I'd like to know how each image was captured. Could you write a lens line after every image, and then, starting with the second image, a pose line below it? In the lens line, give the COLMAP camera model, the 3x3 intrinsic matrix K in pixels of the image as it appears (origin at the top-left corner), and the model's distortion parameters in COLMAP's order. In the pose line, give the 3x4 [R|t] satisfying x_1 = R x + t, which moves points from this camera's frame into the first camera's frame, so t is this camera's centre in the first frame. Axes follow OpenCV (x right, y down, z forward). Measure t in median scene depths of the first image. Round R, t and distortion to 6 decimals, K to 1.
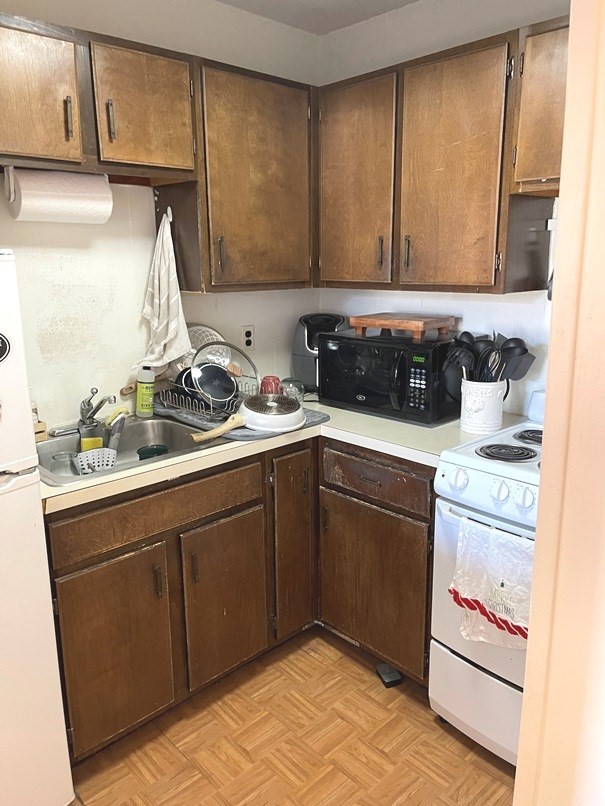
lens RADIAL K [[606.2, 0, 305.5], [0, 606.2, 380.6], [0, 0, 1]] dist [0.075007, -0.083449]
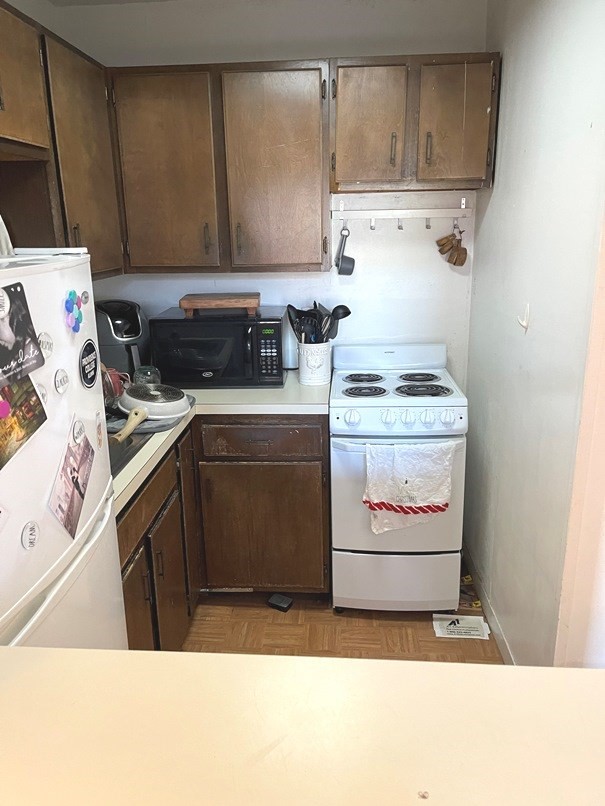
lens RADIAL K [[606.2, 0, 305.5], [0, 606.2, 380.6], [0, 0, 1]] dist [0.075007, -0.083449]
pose [[0.740138, -0.167491, 0.651263, -0.530237], [0.142601, 0.985551, 0.091402, -0.038135], [-0.657162, 0.025220, 0.753328, 0.082959]]
